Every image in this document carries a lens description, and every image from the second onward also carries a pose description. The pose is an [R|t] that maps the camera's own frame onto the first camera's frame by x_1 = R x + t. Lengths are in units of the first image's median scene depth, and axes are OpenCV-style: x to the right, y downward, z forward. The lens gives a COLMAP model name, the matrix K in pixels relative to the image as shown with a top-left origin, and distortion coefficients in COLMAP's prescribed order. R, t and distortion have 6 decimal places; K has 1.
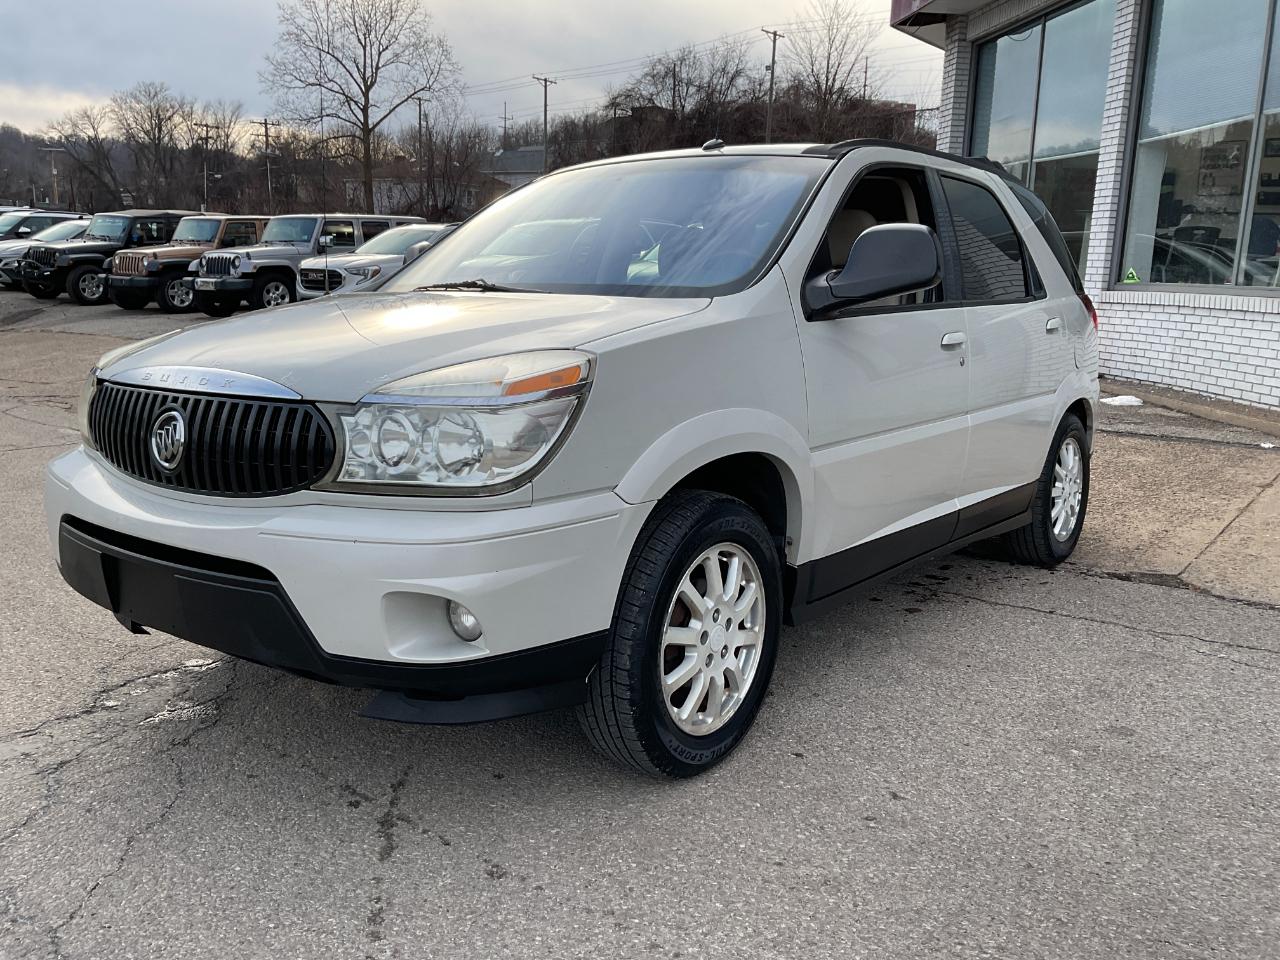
lens RADIAL K [[1039.9, 0, 636.7], [0, 1039.9, 480.1], [0, 0, 1]] dist [0.092010, -0.166795]
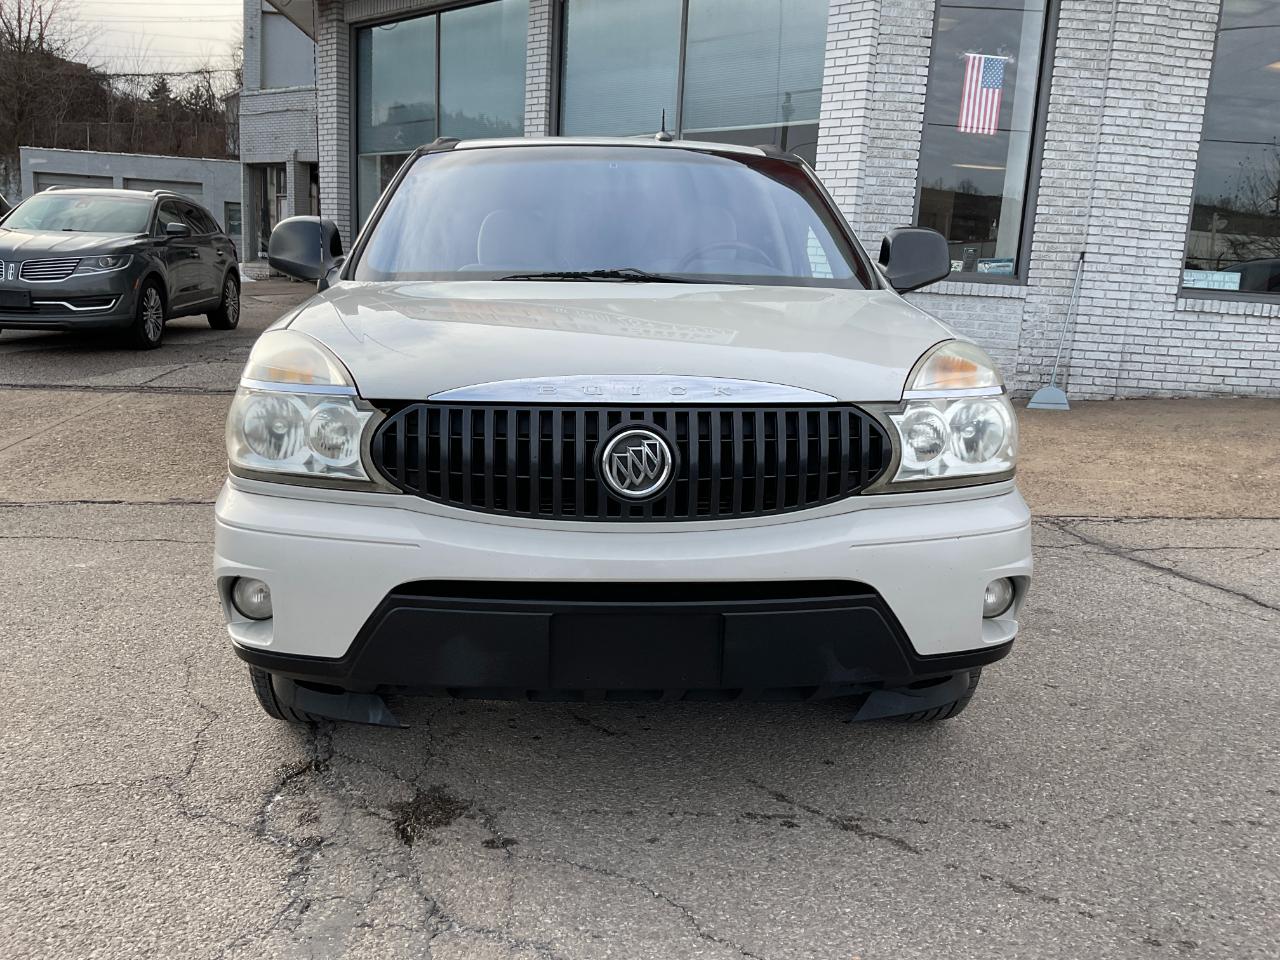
lens RADIAL K [[1039.9, 0, 636.7], [0, 1039.9, 480.1], [0, 0, 1]] dist [0.092010, -0.166795]
pose [[0.767159, -0.114187, 0.631212, -0.969870], [0.101880, 0.993227, 0.055854, -0.071037], [-0.633315, 0.021459, 0.773596, 0.352369]]
